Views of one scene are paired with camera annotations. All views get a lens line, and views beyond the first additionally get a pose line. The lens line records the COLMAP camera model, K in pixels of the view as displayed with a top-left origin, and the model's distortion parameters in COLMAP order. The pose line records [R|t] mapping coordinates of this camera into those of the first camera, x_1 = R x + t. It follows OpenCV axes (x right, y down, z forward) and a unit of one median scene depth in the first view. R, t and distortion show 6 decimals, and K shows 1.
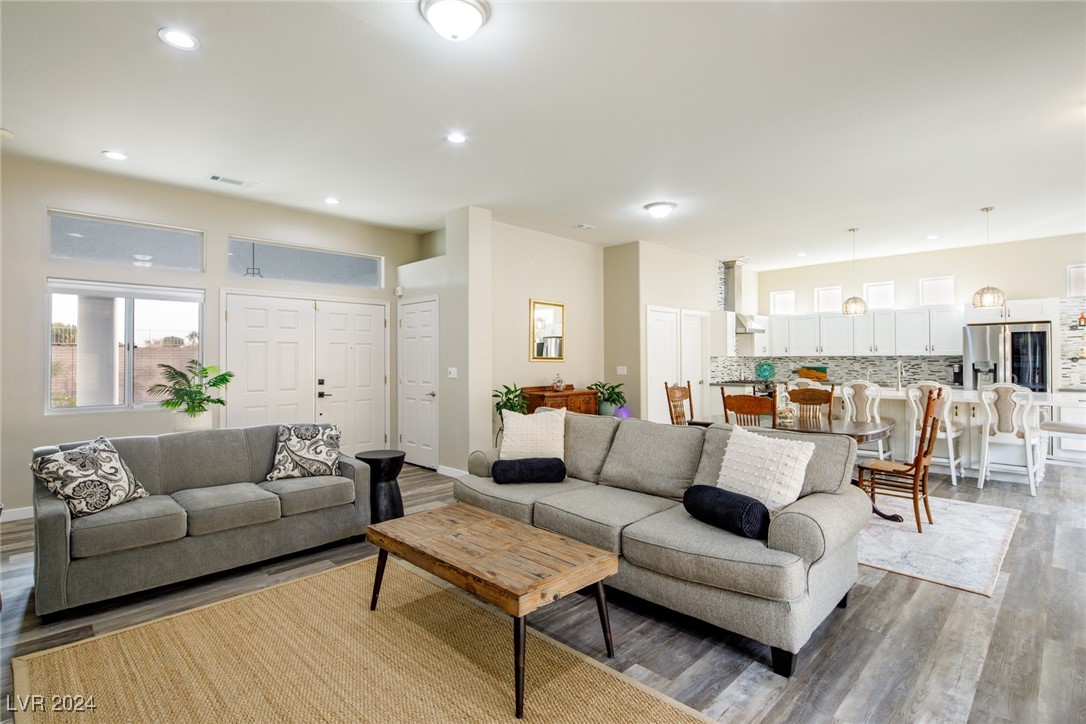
lens RADIAL K [[533.6, 0, 541.3], [0, 533.6, 353.1], [0, 0, 1]] dist [0.004349, -0.001938]
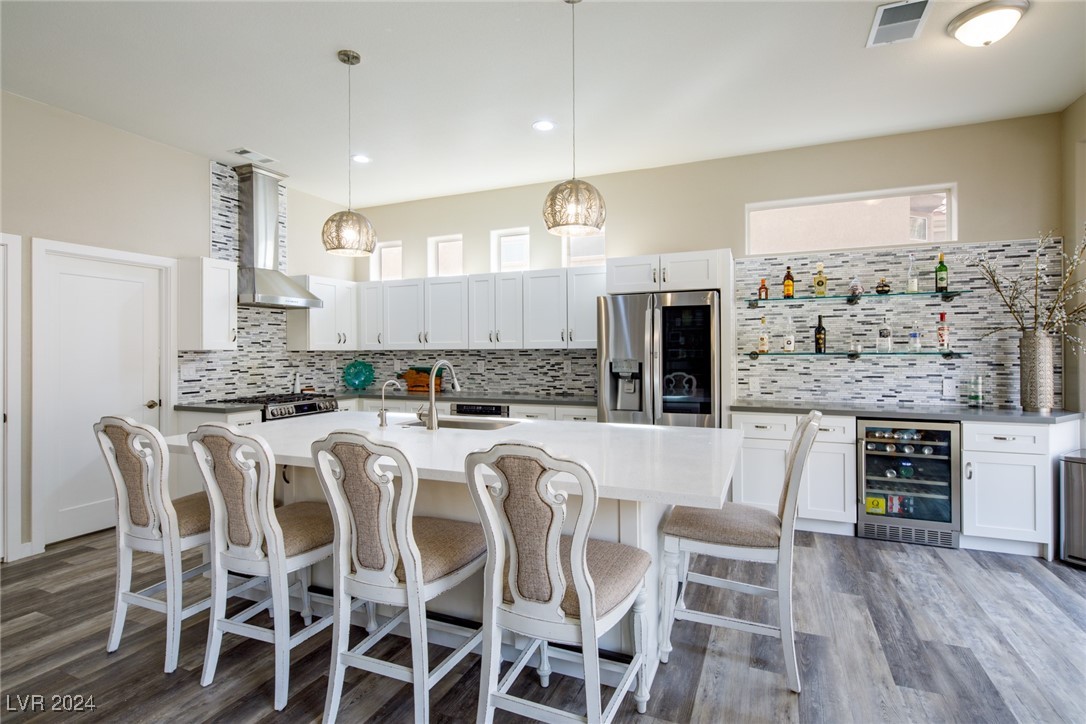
lens RADIAL K [[533.6, 0, 548.8], [0, 533.6, 350.9], [0, 0, 1]] dist [0.004349, -0.001938]
pose [[0.928660, 0.000594, 0.370932, 0.539398], [-0.003106, 0.999976, 0.006175, 0.003667], [-0.370919, -0.006886, 0.928640, 0.506671]]
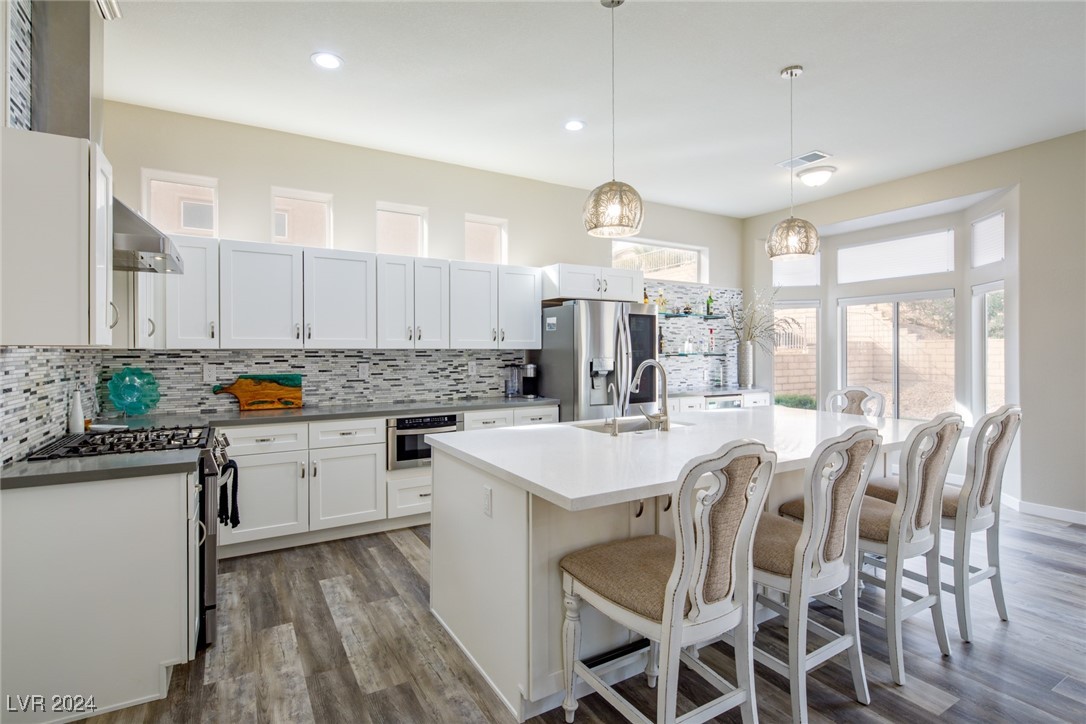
lens RADIAL K [[533.6, 0, 540.6], [0, 533.6, 354.8], [0, 0, 1]] dist [0.004349, -0.001938]
pose [[0.255340, -0.000207, 0.966851, 0.211766], [-0.007603, 0.999969, 0.002222, 0.009964], [-0.966822, -0.007918, 0.255330, 0.897014]]
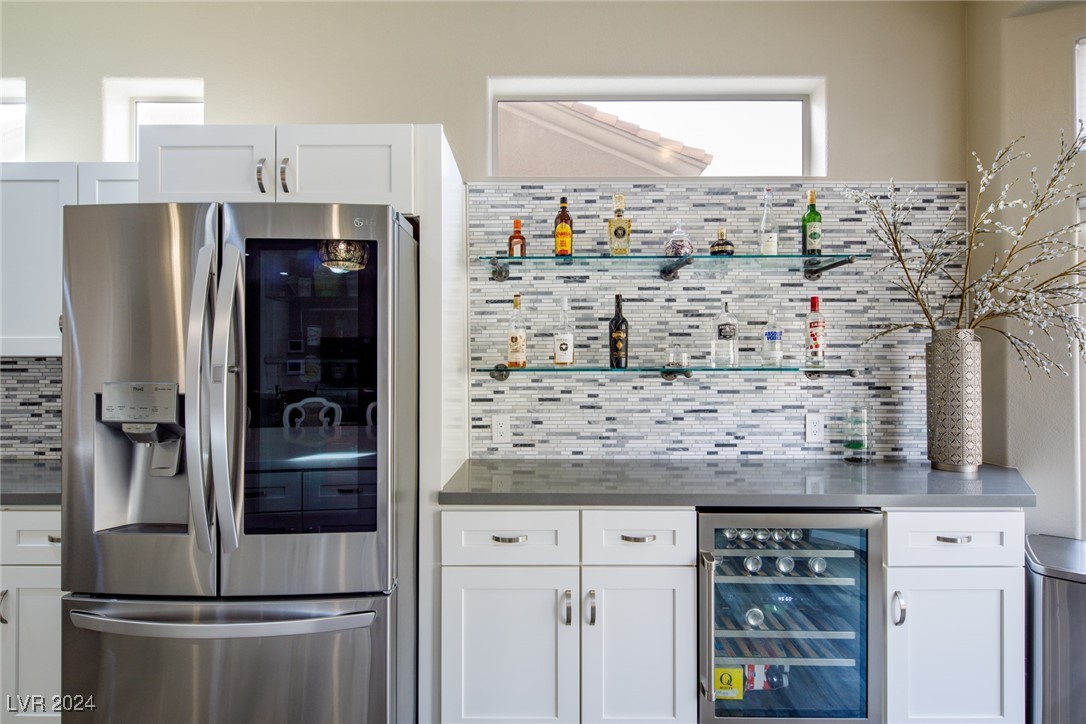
lens RADIAL K [[533.6, 0, 541.5], [0, 533.6, 362.4], [0, 0, 1]] dist [0.004349, -0.001938]
pose [[0.718024, 0.005126, 0.695999, 0.782447], [-0.009514, 0.999952, 0.002450, 0.005168], [-0.695953, -0.008381, 0.718039, 0.744944]]
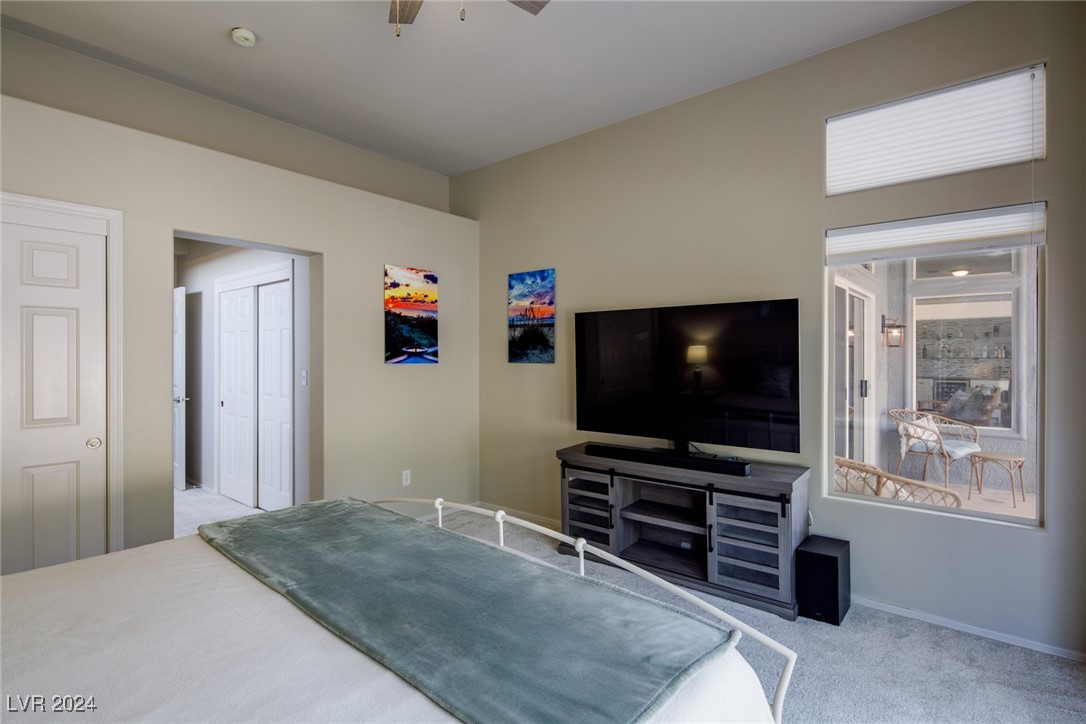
lens RADIAL K [[533.6, 0, 538.7], [0, 533.6, 357.4], [0, 0, 1]] dist [0.004349, -0.001938]
pose [[0.996946, 0.004294, 0.077973, -0.247540], [-0.005178, 0.999925, 0.011135, -0.004974], [-0.077919, -0.011505, 0.996893, -0.564551]]
